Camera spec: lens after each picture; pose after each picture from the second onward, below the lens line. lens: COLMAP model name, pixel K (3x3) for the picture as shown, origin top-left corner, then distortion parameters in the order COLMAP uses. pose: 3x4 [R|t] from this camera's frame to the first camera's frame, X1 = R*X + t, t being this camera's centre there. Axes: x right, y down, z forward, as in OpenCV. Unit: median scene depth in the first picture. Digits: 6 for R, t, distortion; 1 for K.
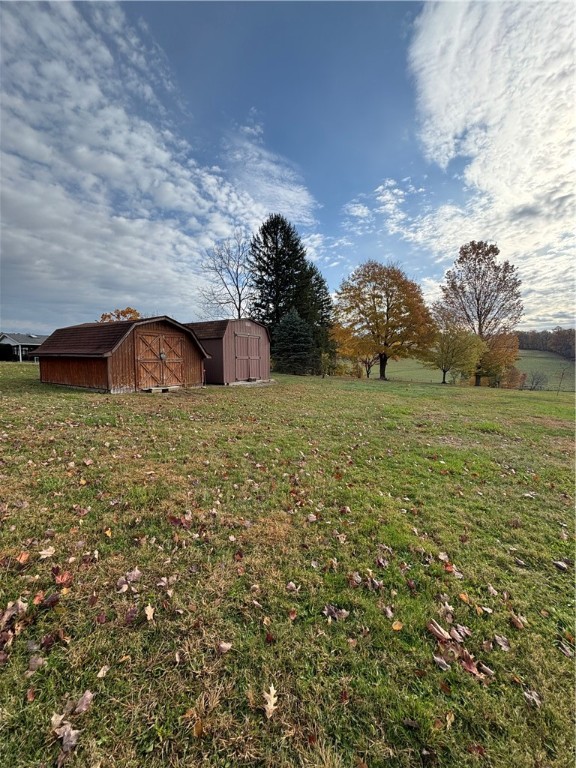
lens RADIAL K [[308.0, 0, 288.2], [0, 308.0, 383.1], [0, 0, 1]] dist [-0.000526, 0.000056]
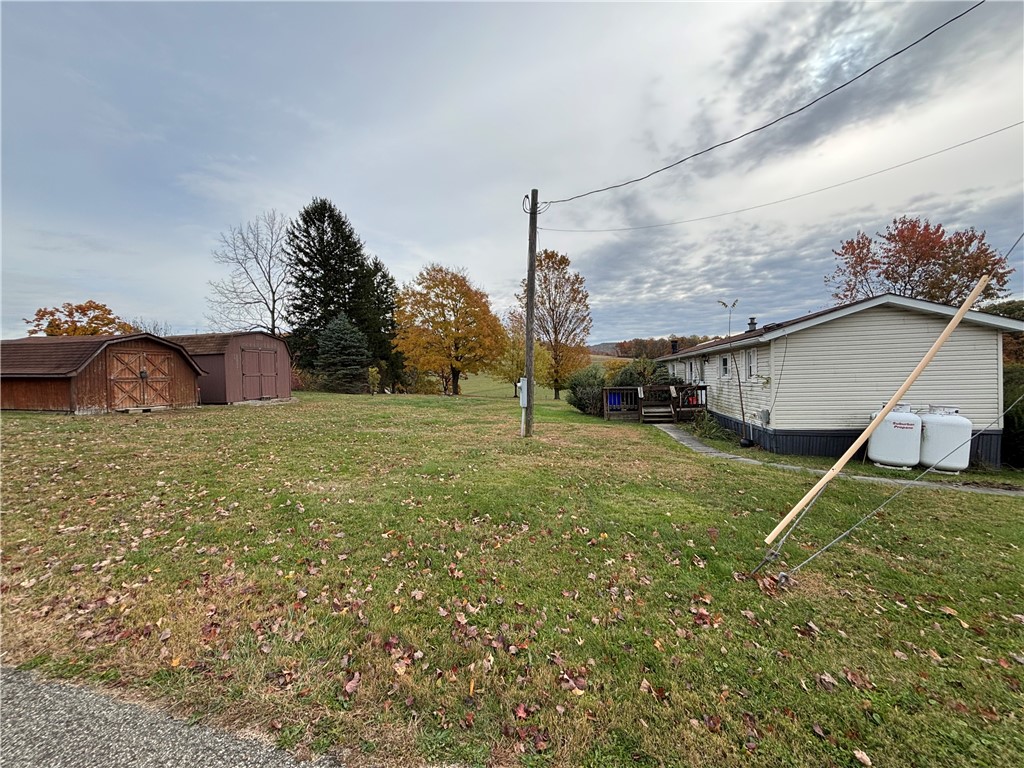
lens RADIAL K [[410.0, 0, 512.0], [0, 410.0, 384.0], [0, 0, 1]] dist [0.000655, -0.000518]
pose [[0.946685, -0.022096, 0.321402, 0.079840], [0.038225, 0.998302, -0.043959, 0.012235], [-0.319885, 0.053901, 0.945922, -0.171662]]
